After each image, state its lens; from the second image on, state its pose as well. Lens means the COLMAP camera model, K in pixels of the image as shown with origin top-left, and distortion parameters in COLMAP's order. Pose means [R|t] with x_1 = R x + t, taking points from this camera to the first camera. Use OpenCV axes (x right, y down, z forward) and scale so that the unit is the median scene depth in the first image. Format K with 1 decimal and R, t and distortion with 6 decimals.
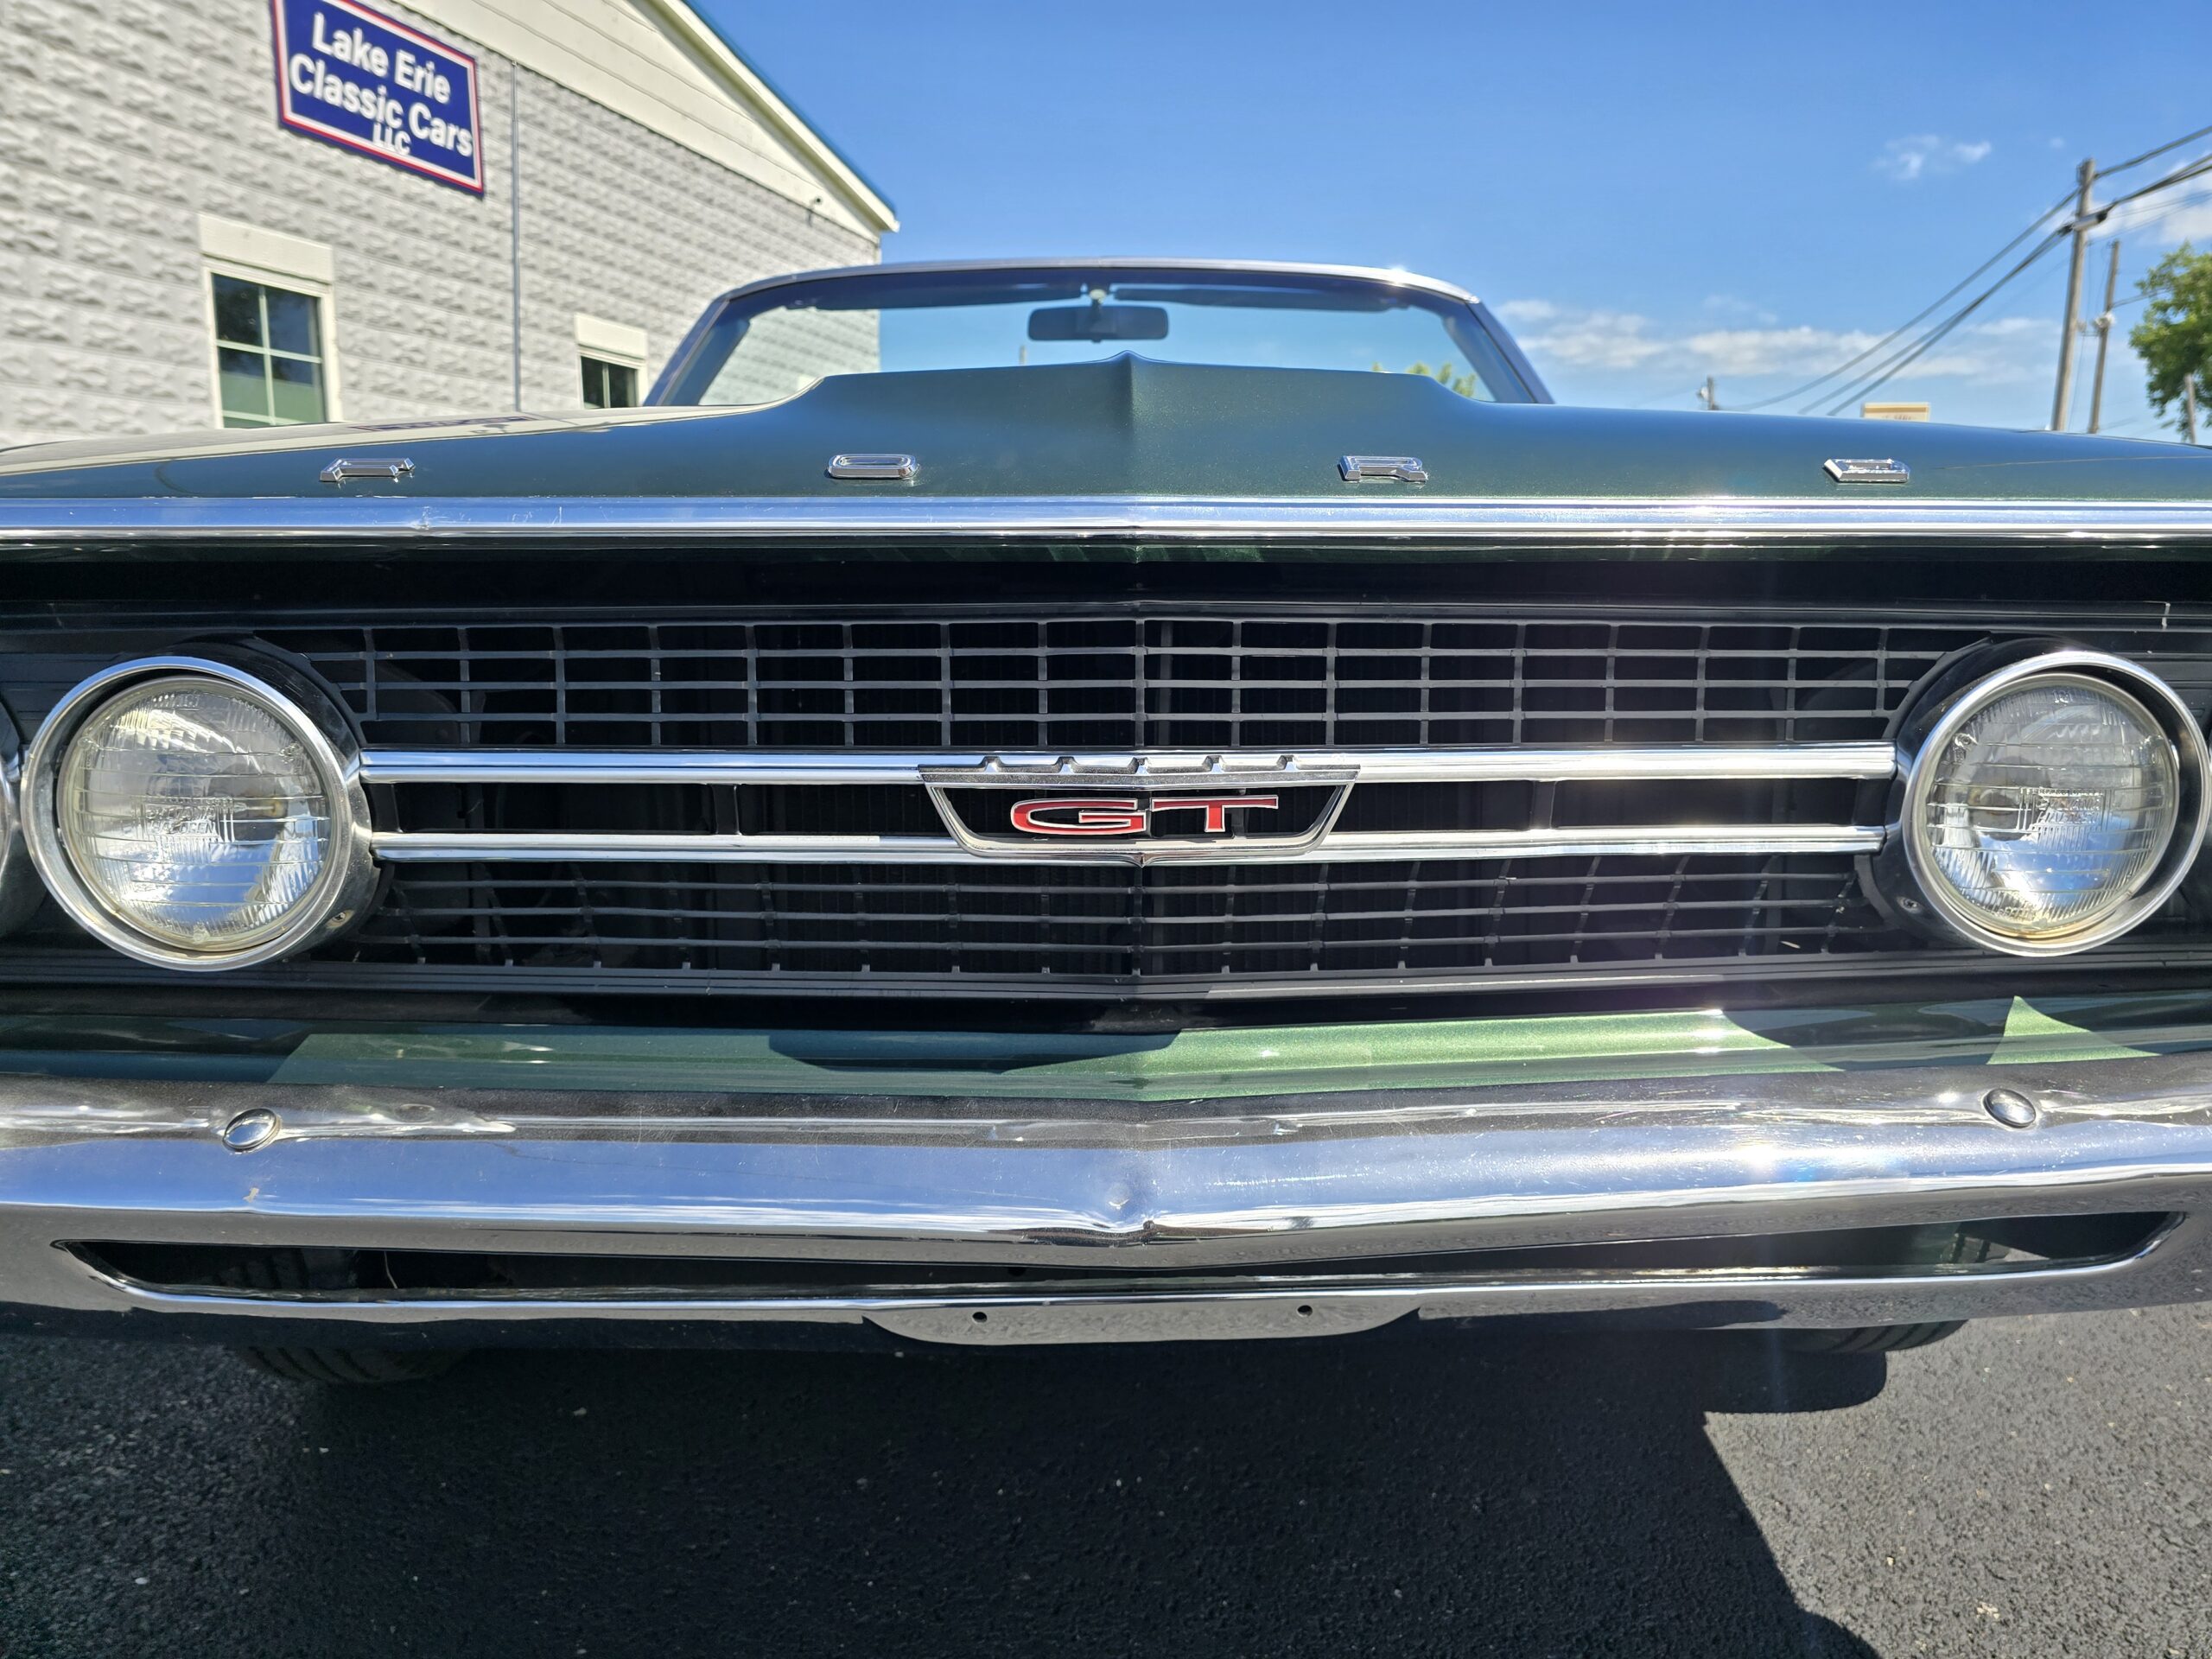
lens RADIAL K [[1509.1, 0, 1120.4], [0, 1509.1, 842.1], [0, 0, 1]] dist [0.050481, -0.045901]
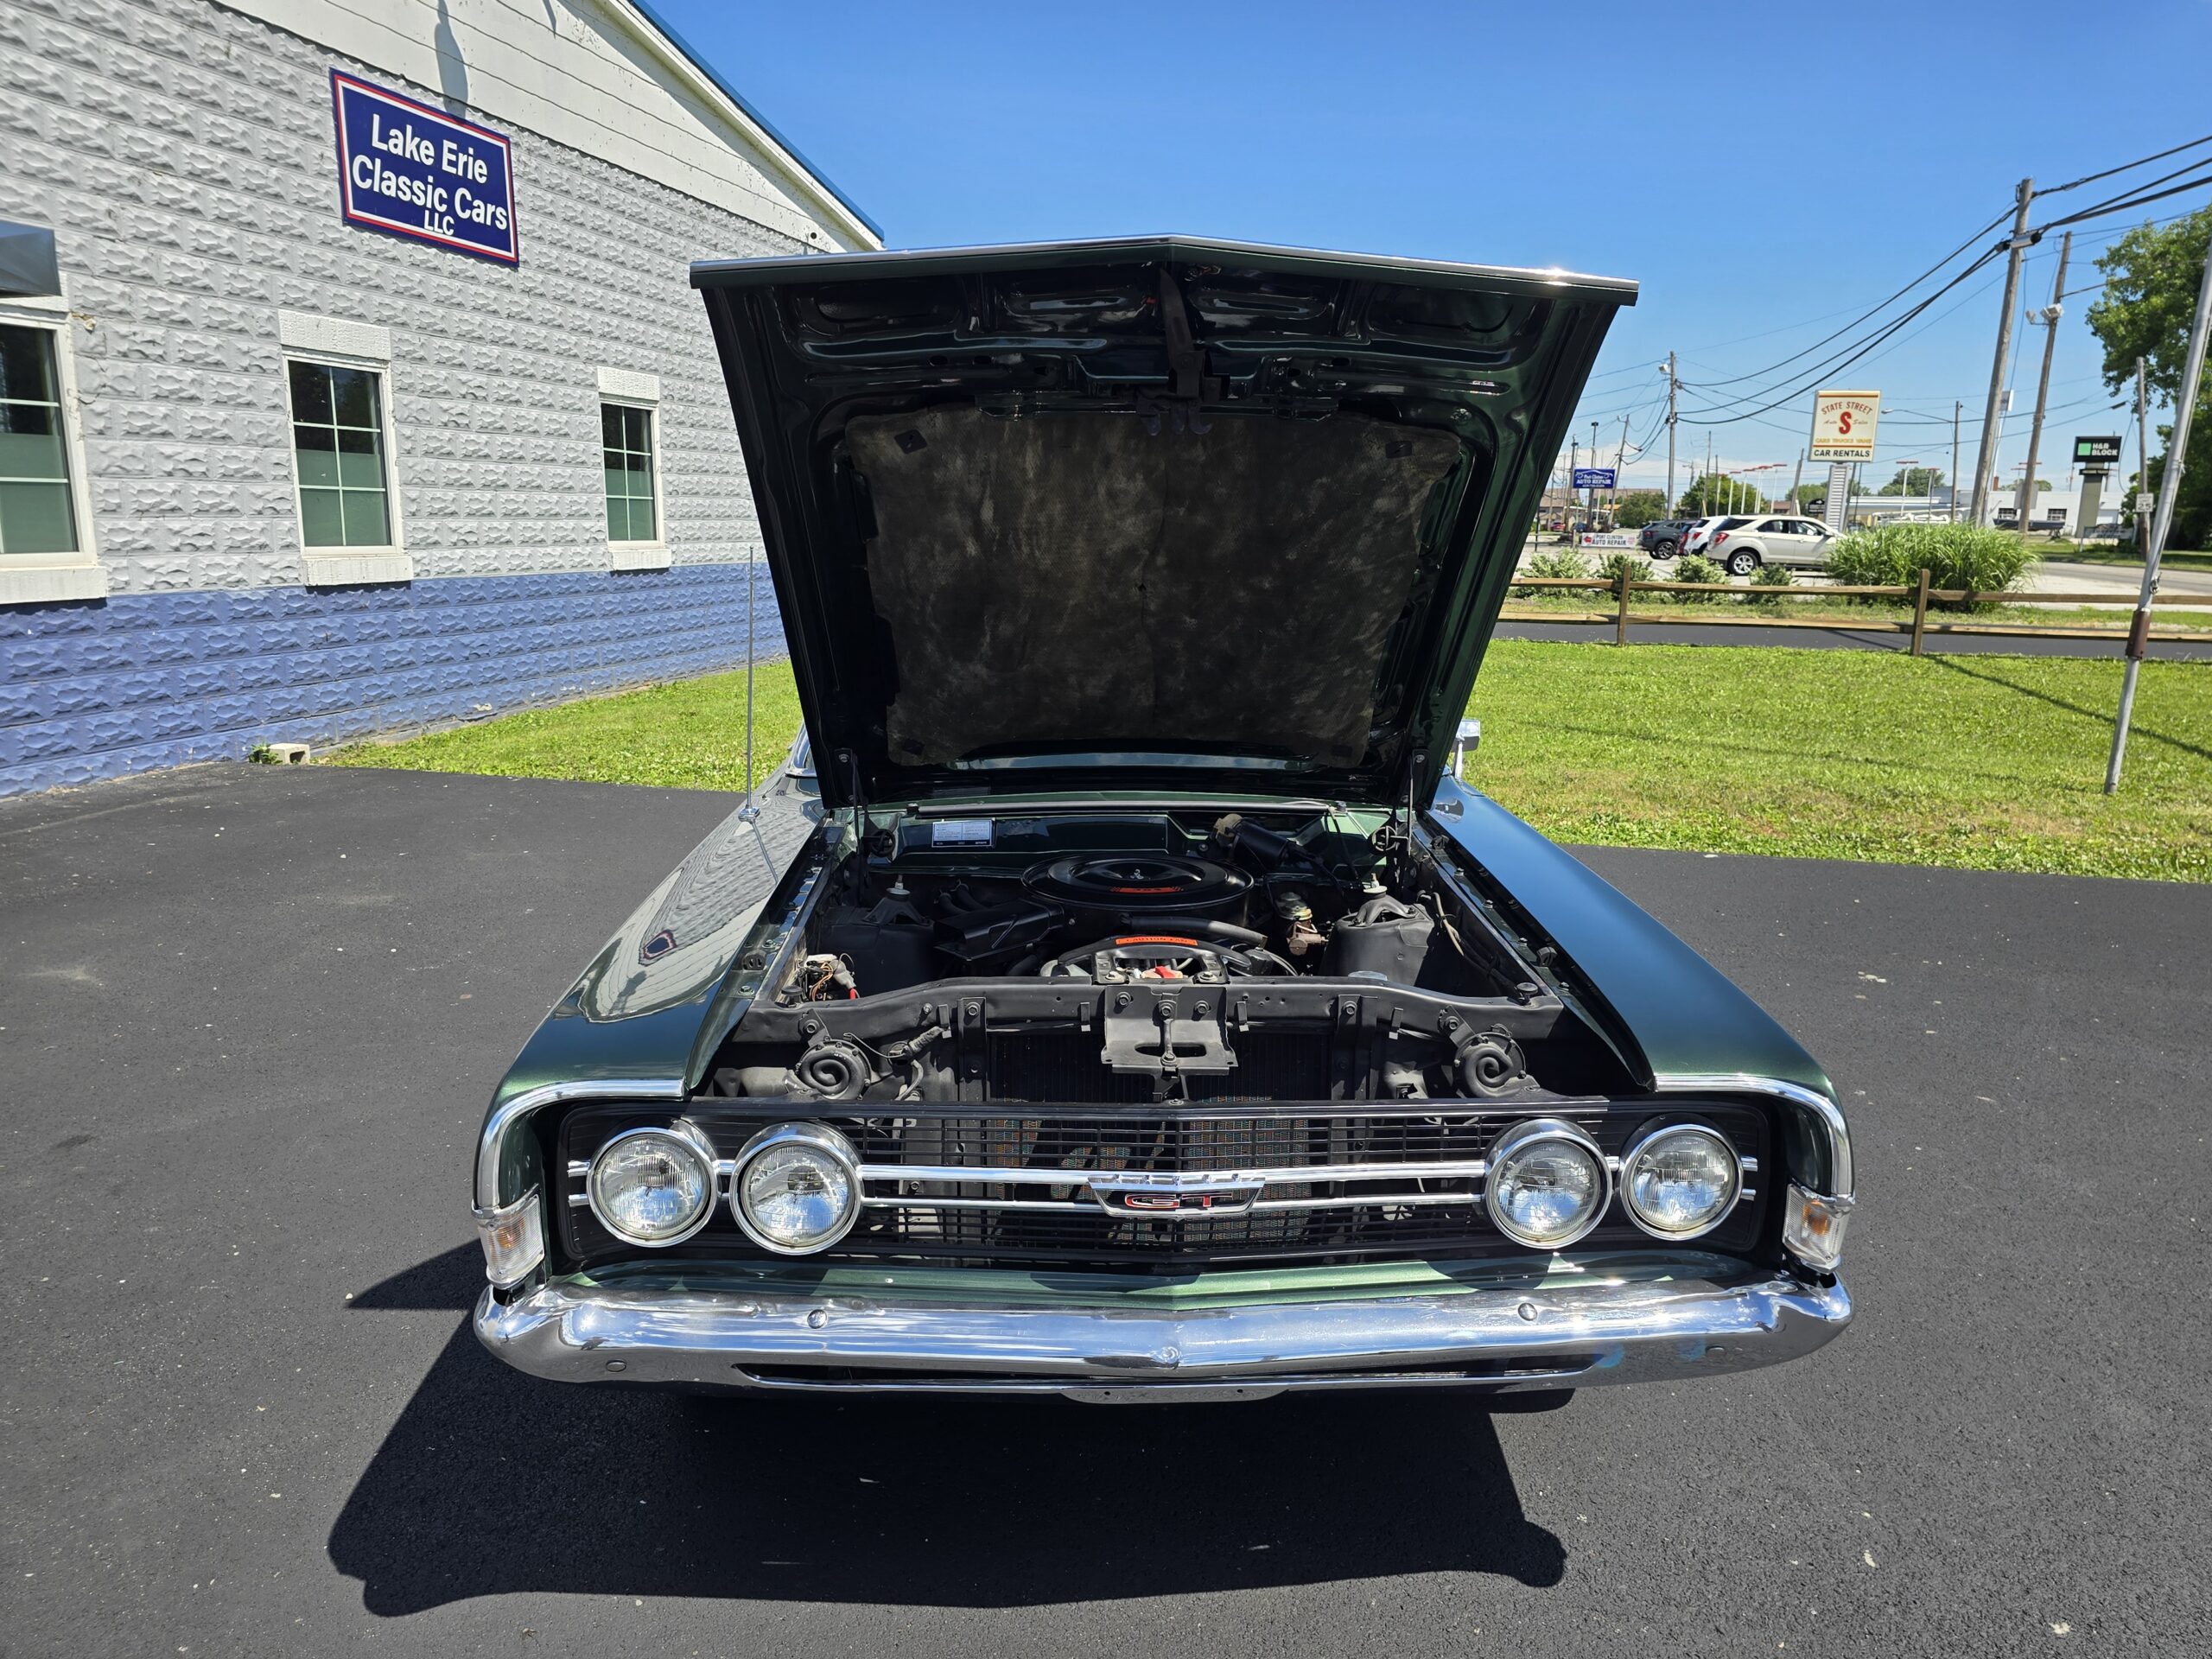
lens RADIAL K [[1509.1, 0, 1099.3], [0, 1509.1, 863.2], [0, 0, 1]] dist [0.050481, -0.045901]
pose [[0.999944, 0.005235, 0.009147, -0.011175], [-0.005656, 0.998897, 0.046617, -0.054874], [-0.008893, -0.046666, 0.998871, -0.117307]]
